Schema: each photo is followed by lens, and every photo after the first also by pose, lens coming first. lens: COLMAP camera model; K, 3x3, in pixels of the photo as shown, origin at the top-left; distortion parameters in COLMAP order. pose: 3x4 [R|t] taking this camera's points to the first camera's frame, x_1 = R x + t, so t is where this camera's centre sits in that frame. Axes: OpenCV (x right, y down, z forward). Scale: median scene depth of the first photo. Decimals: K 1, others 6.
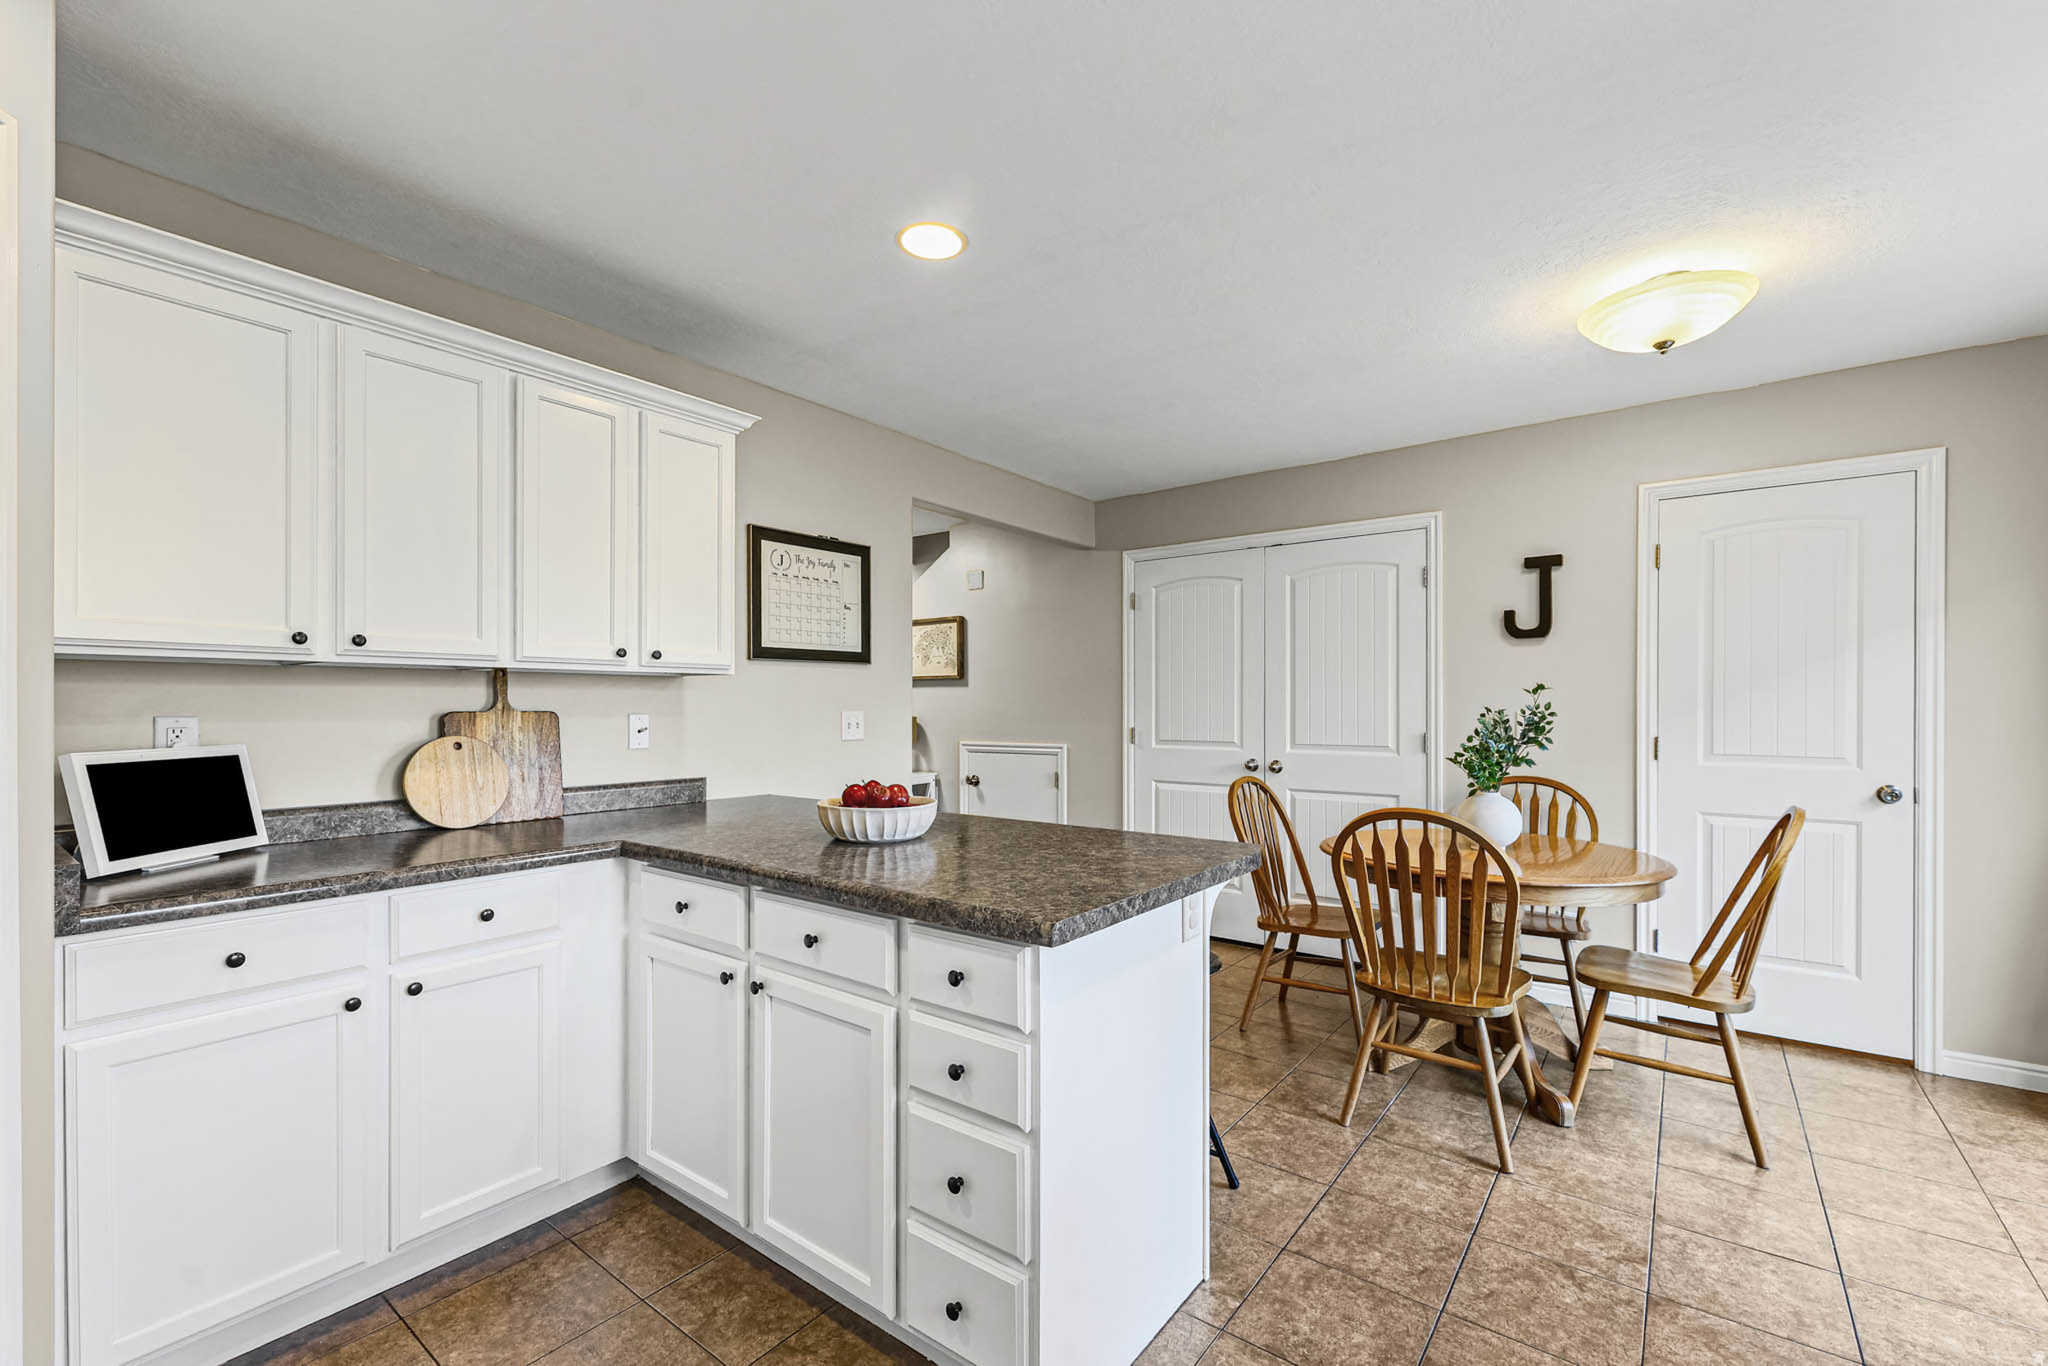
lens RADIAL K [[843.6, 0, 1049.9], [0, 843.6, 683.0], [0, 0, 1]] dist [0.023249, -0.000010]
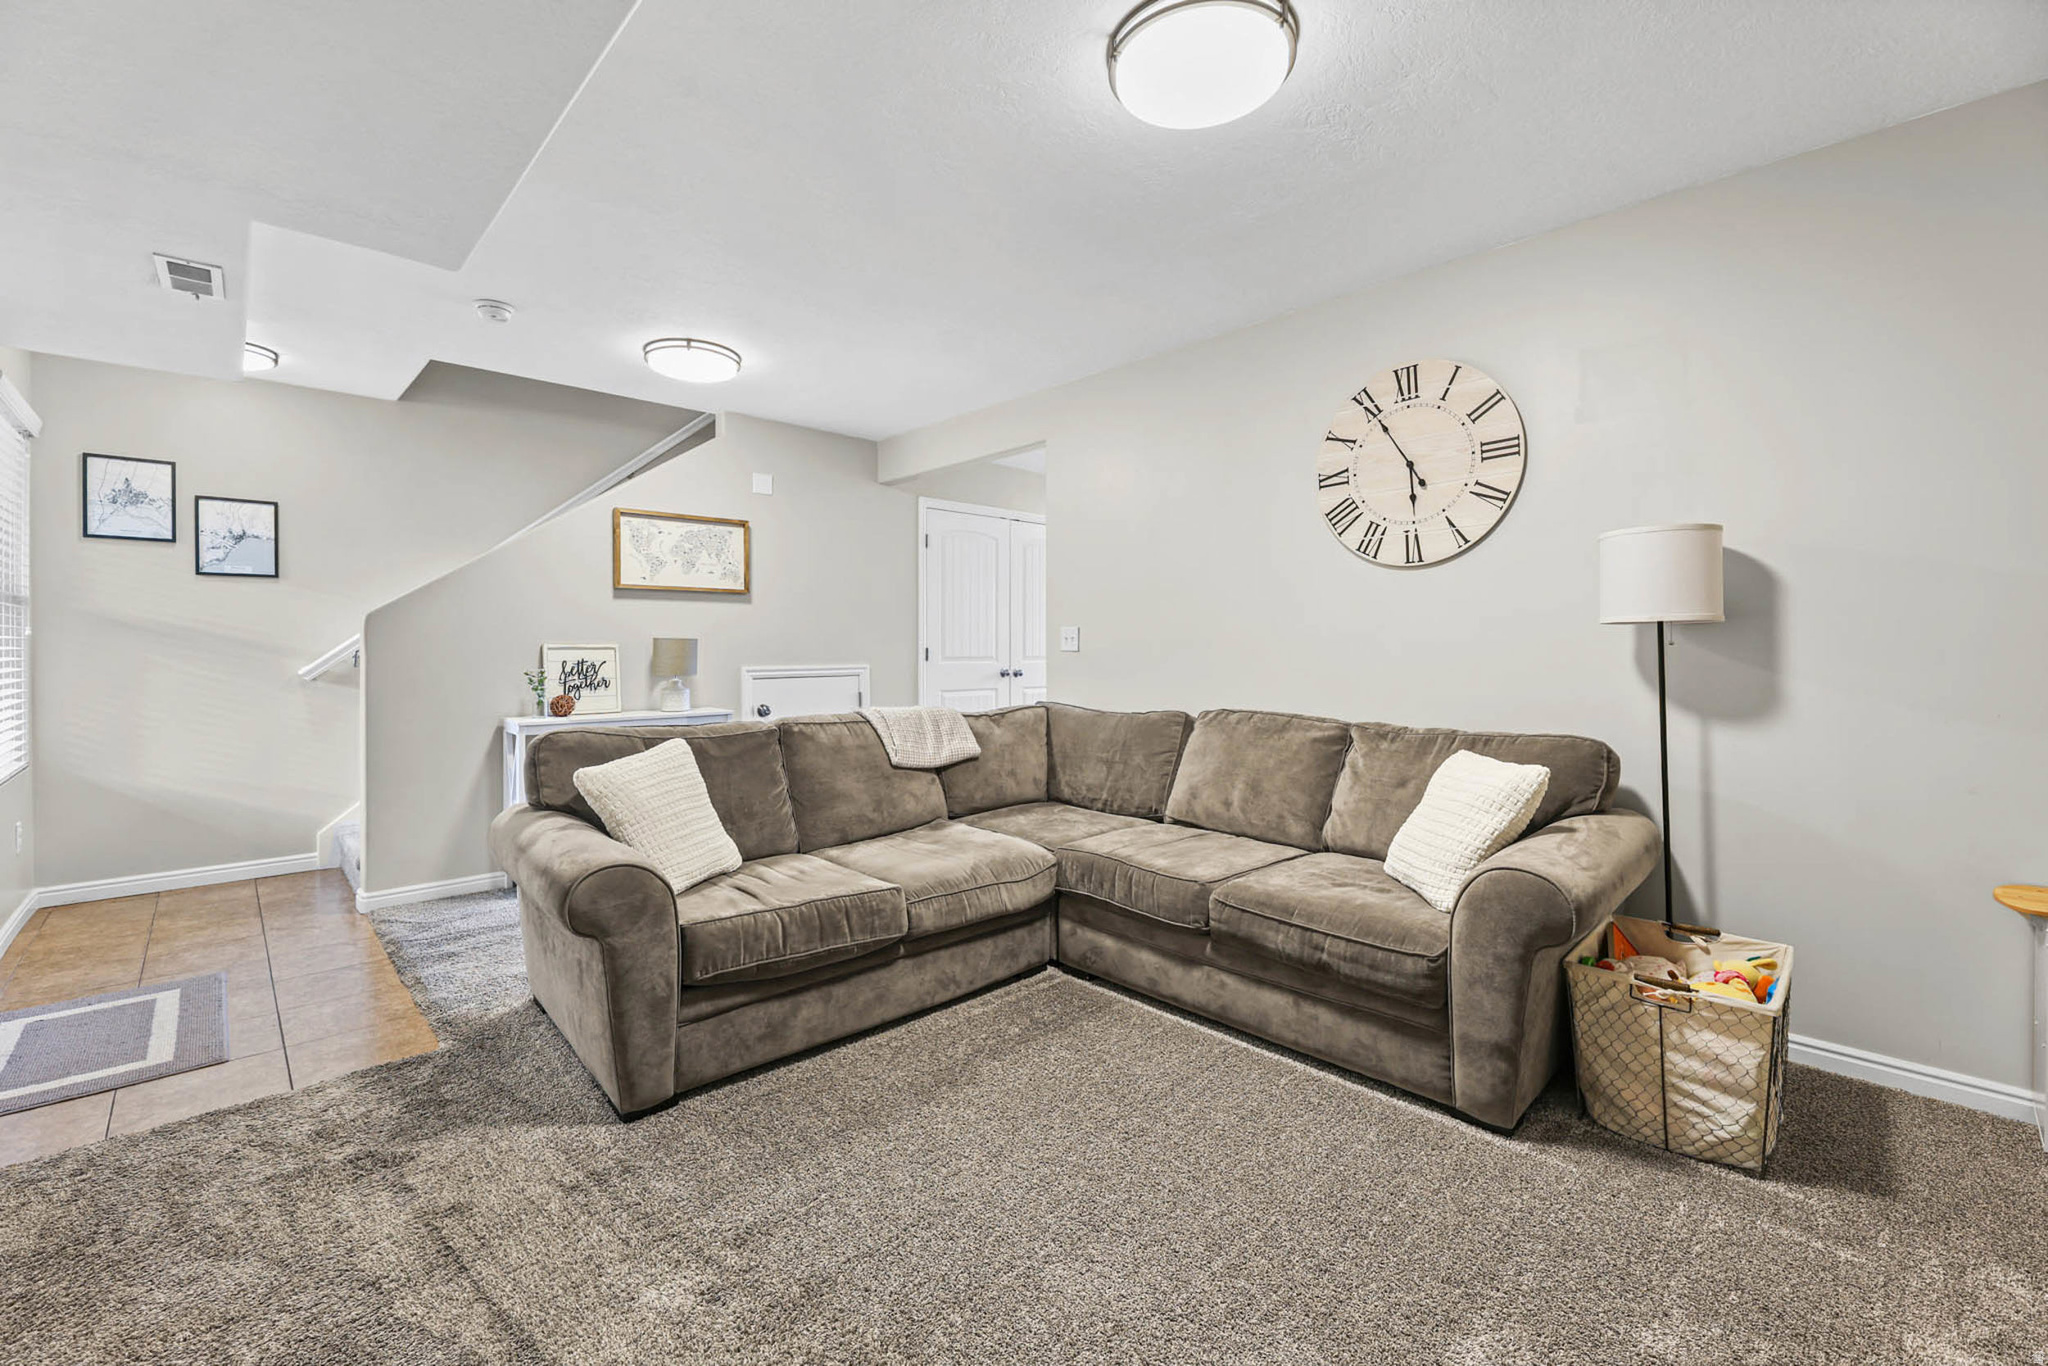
lens RADIAL K [[841.9, 0, 1021.6], [0, 841.9, 649.8], [0, 0, 1]] dist [-0.008587, -0.000197]
pose [[0.191342, -0.003430, 0.981517, -0.897184], [-0.023377, 0.999694, 0.008051, 0.038420], [-0.981245, -0.024486, 0.191203, 0.557133]]
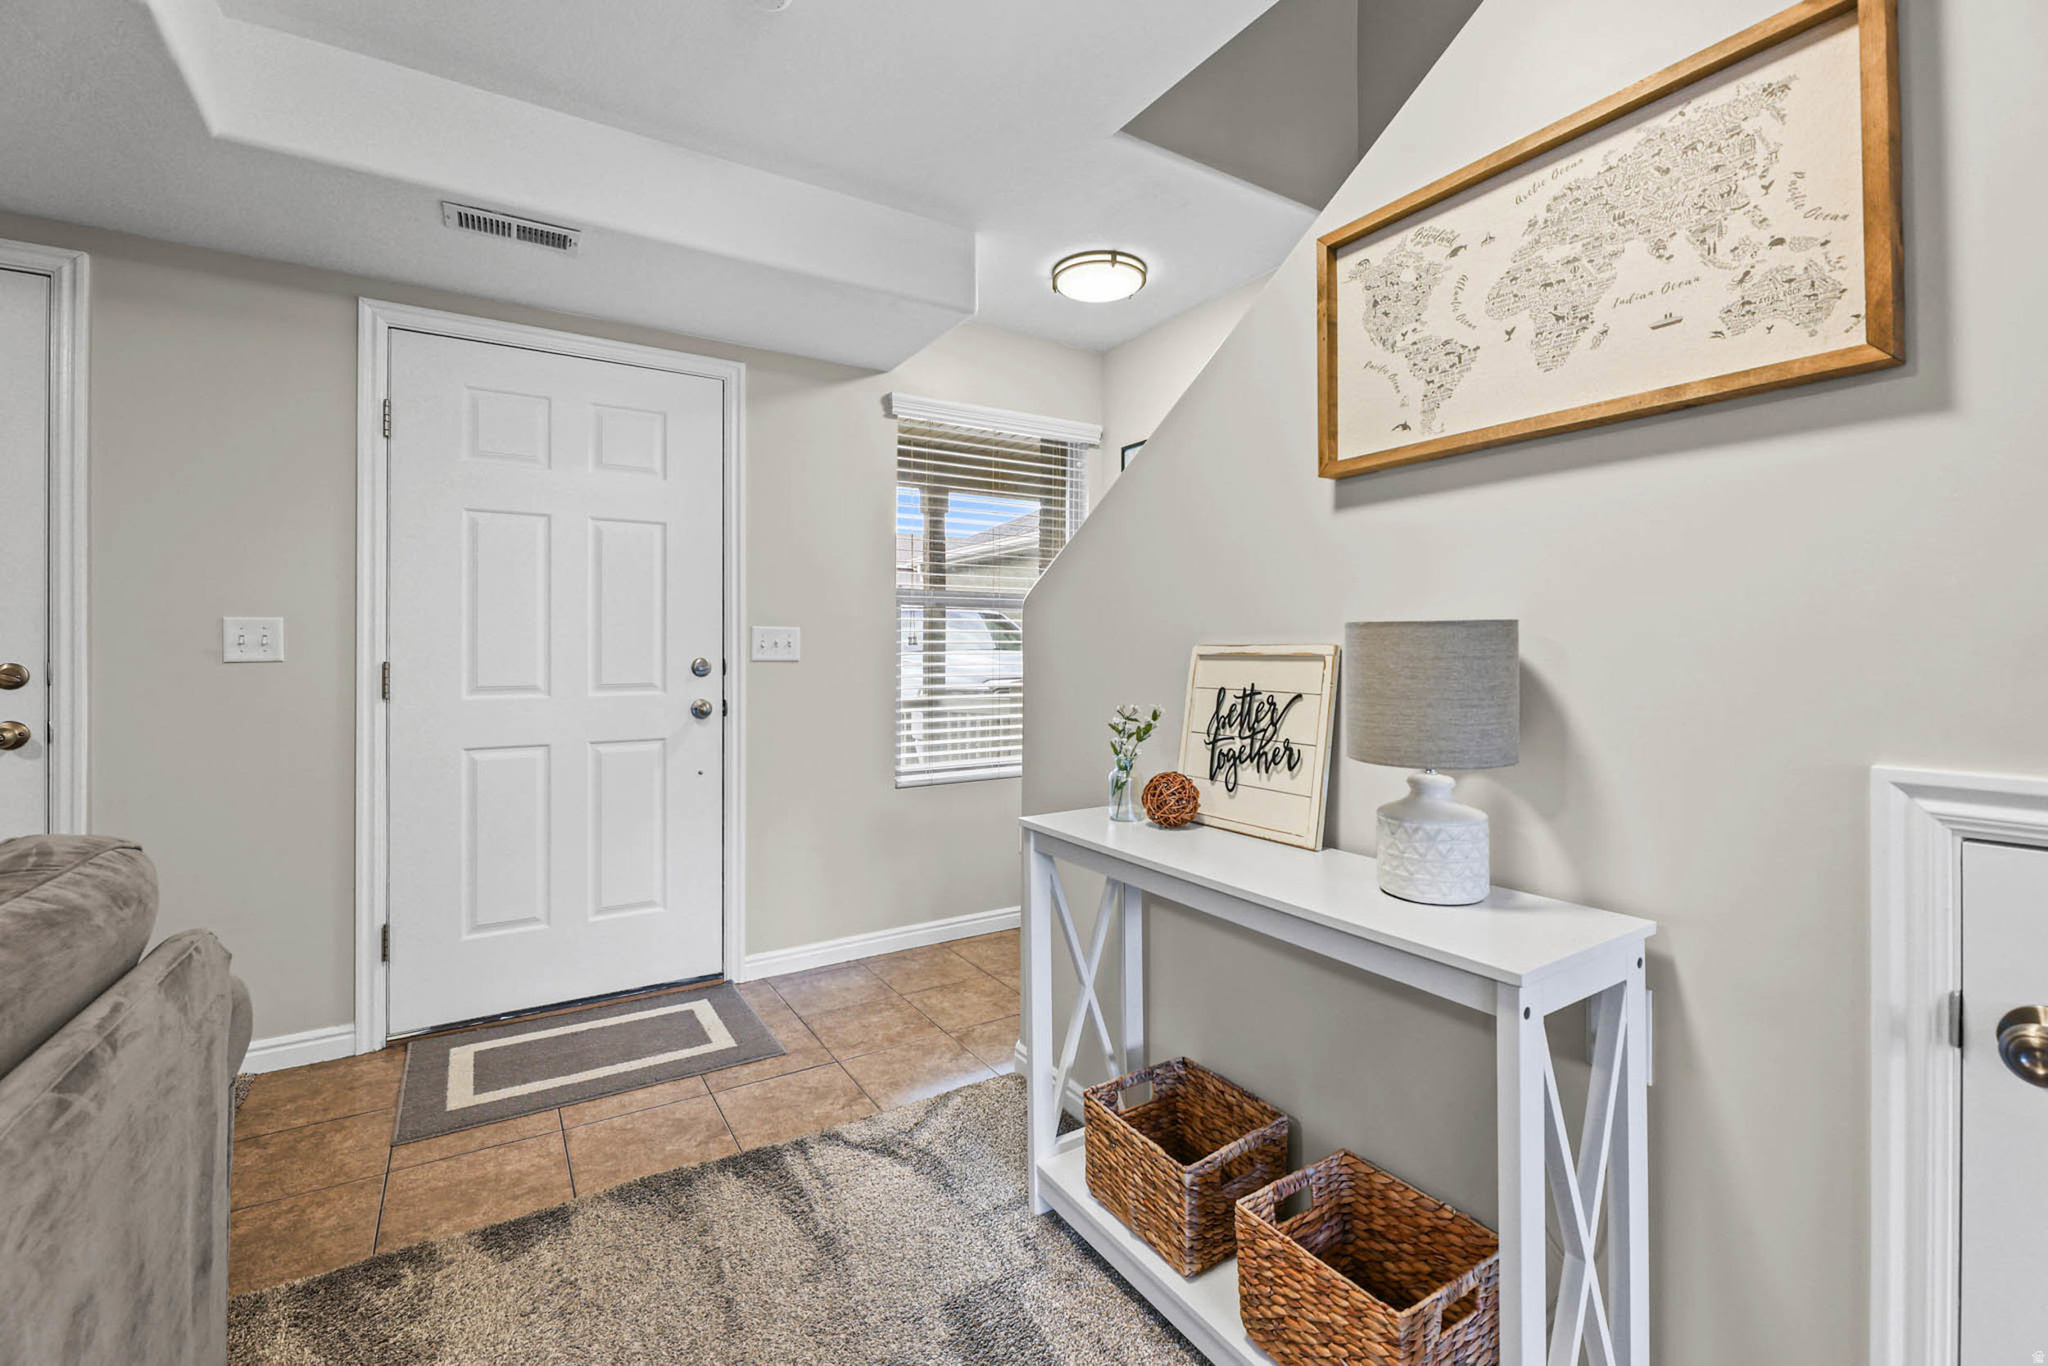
lens RADIAL K [[841.9, 0, 1021.6], [0, 841.9, 649.8], [0, 0, 1]] dist [-0.008587, -0.000197]
pose [[0.928333, 0.003521, -0.371733, -0.198271], [0.006917, 0.999618, 0.026742, 0.041934], [0.371685, -0.027397, 0.927955, 0.794971]]
